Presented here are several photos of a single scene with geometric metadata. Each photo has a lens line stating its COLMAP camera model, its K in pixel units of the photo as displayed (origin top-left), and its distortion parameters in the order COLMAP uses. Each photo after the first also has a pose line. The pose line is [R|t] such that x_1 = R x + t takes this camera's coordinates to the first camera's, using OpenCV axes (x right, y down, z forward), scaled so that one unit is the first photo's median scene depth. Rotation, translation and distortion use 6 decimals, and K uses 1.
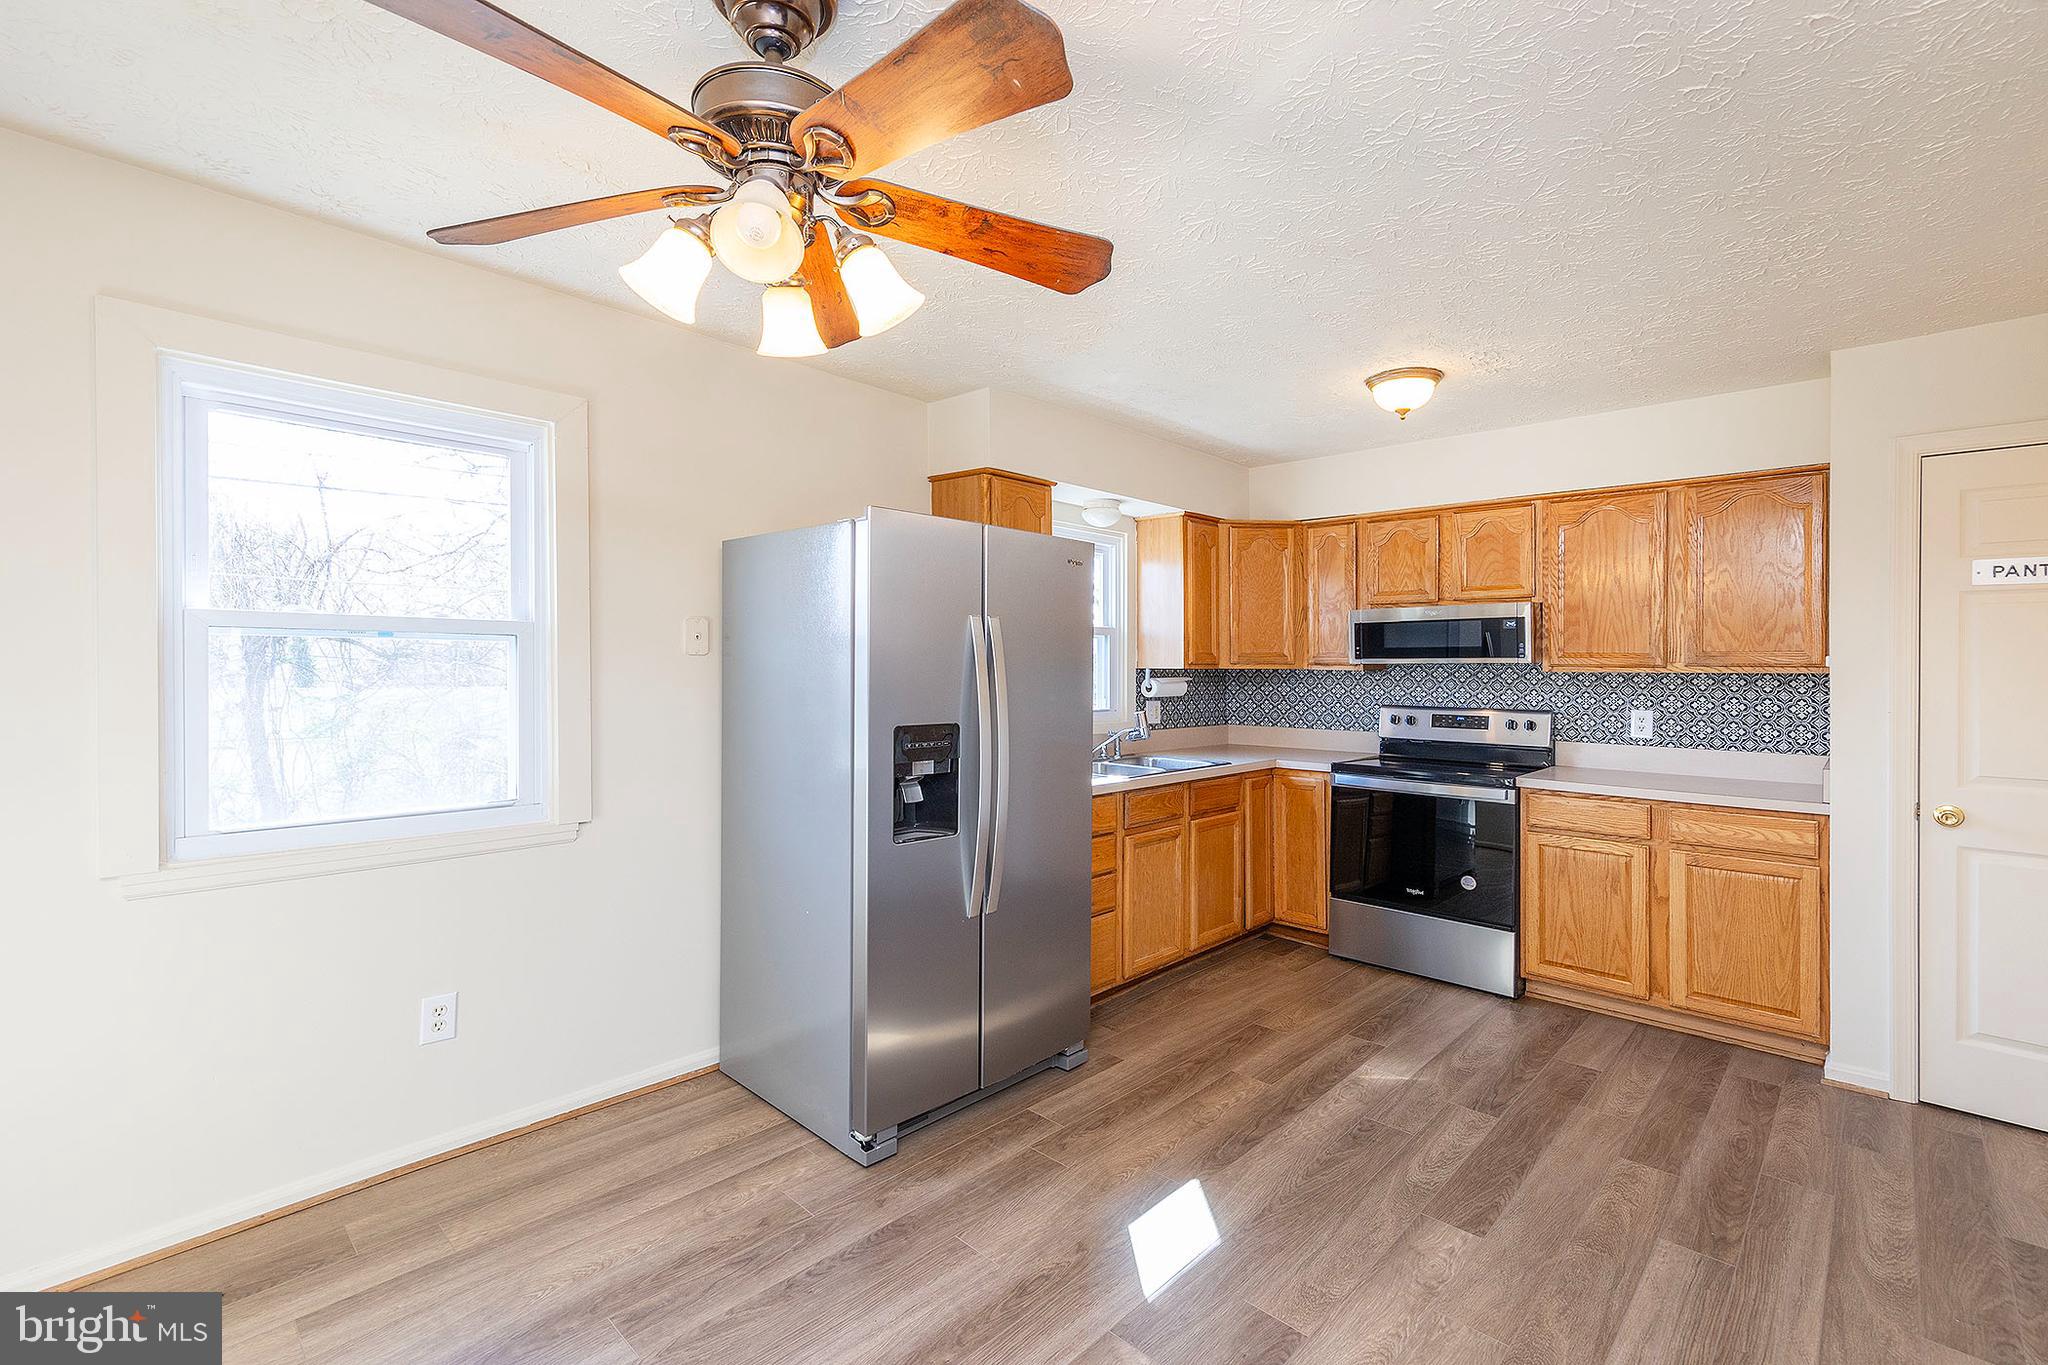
lens RADIAL K [[903.3, 0, 1020.3], [0, 903.3, 635.7], [0, 0, 1]] dist [0.003097, 0.000503]
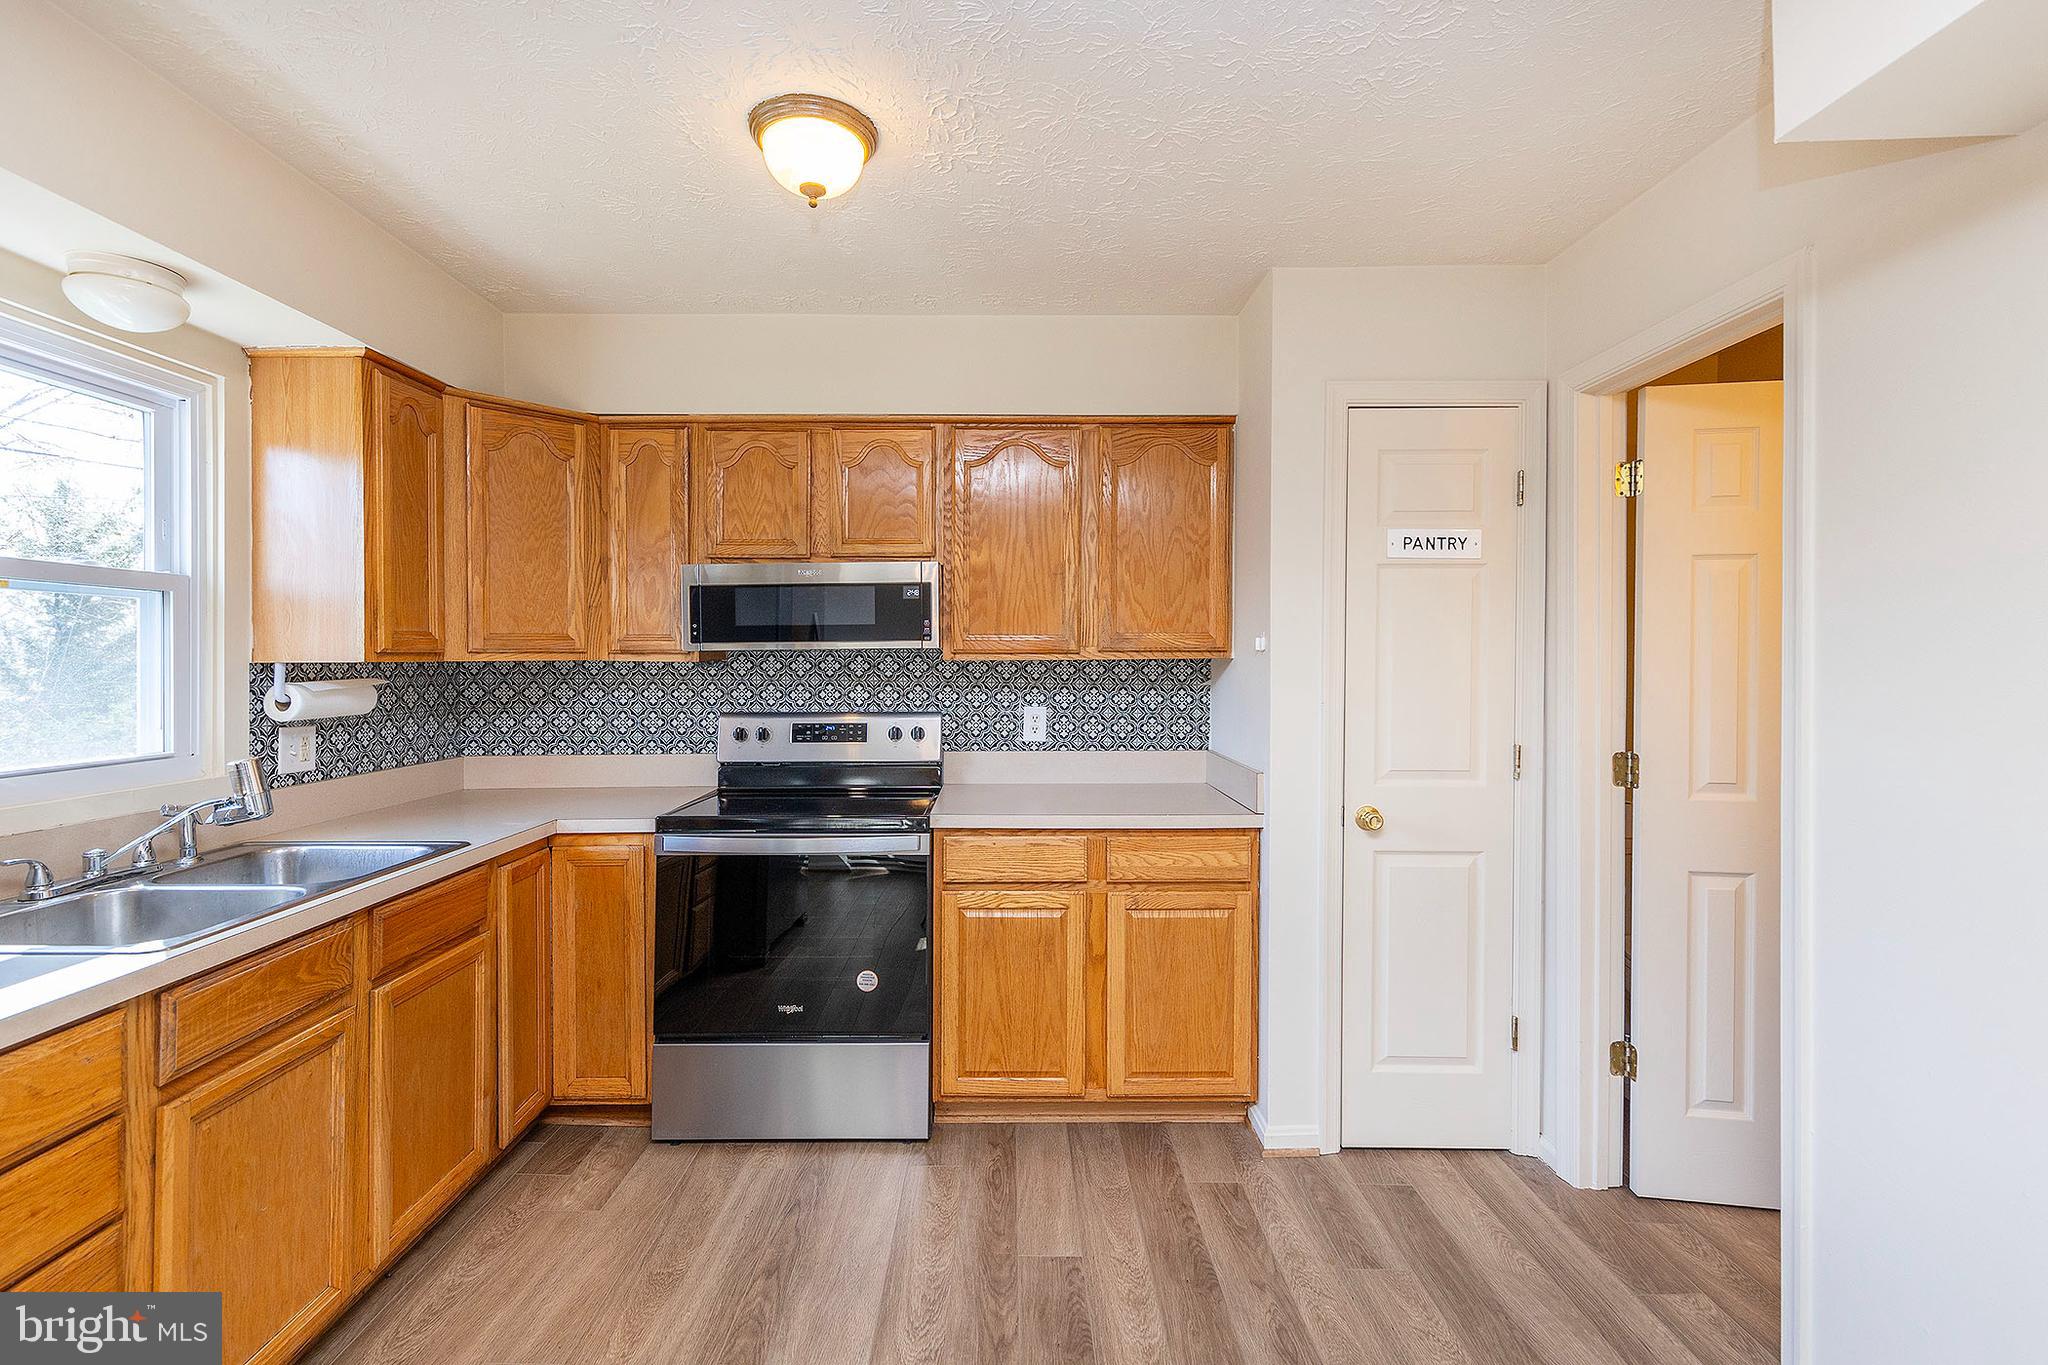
lens RADIAL K [[972.7, 0, 991.7], [0, 972.7, 654.3], [0, 0, 1]] dist [0.006604, -0.001927]
pose [[0.751063, -0.007191, 0.660192, 0.102420], [-0.012955, 0.999588, 0.025625, 0.016395], [-0.660104, -0.027799, 0.750660, 0.439125]]
